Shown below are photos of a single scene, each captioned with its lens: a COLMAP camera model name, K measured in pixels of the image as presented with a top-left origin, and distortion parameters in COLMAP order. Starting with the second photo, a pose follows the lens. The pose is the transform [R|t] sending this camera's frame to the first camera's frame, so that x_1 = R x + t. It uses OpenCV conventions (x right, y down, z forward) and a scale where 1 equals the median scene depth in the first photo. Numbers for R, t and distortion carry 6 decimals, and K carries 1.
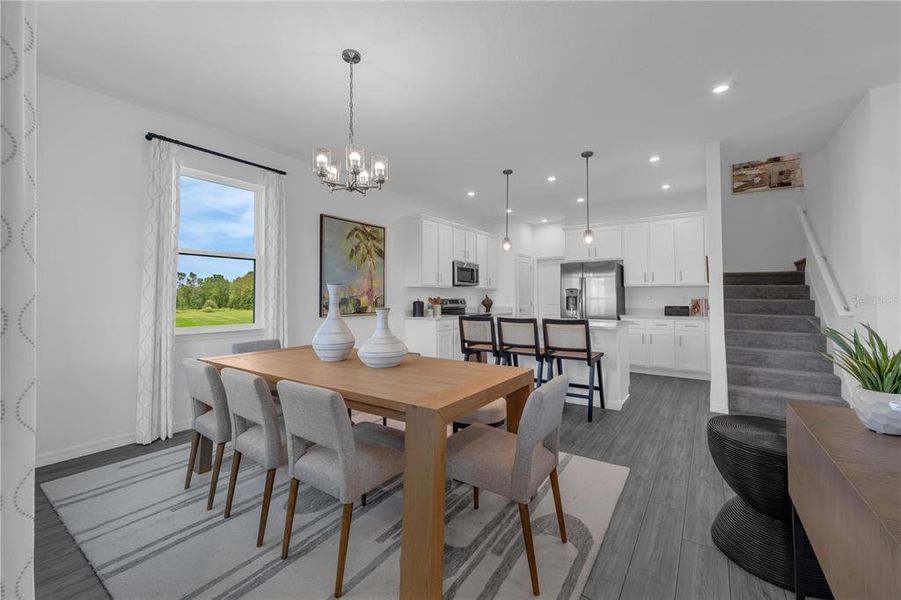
lens RADIAL K [[360.6, 0, 450.5], [0, 360.6, 300.0], [0, 0, 1]] dist [-0.000117, -0.000011]
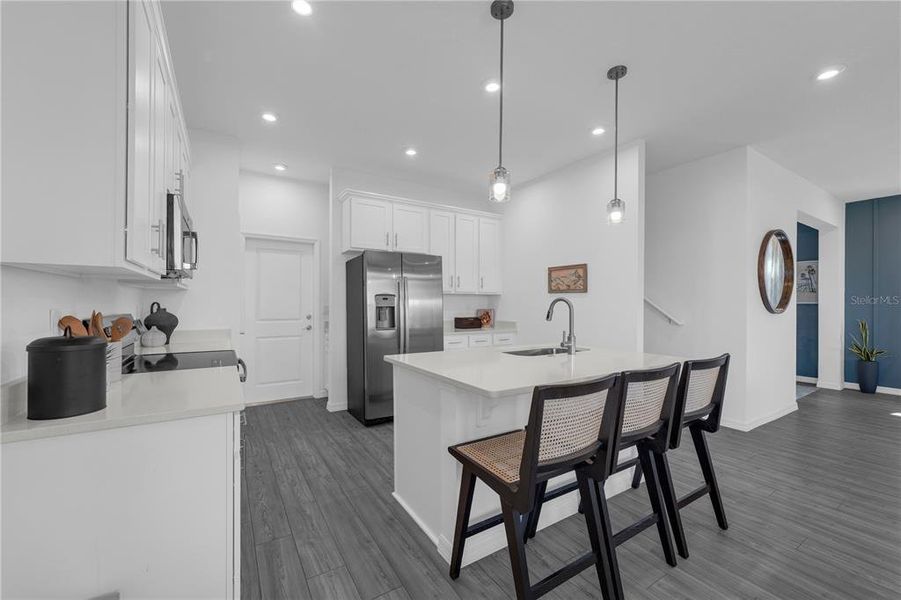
lens RADIAL K [[363.6, 0, 446.2], [0, 363.6, 301.9], [0, 0, 1]] dist [0.007809, 0.000236]
pose [[0.387474, 0.005775, 0.921863, -0.202111], [0.000001, 0.999980, -0.006265, -0.014886], [-0.921881, 0.002429, 0.387466, 0.708411]]
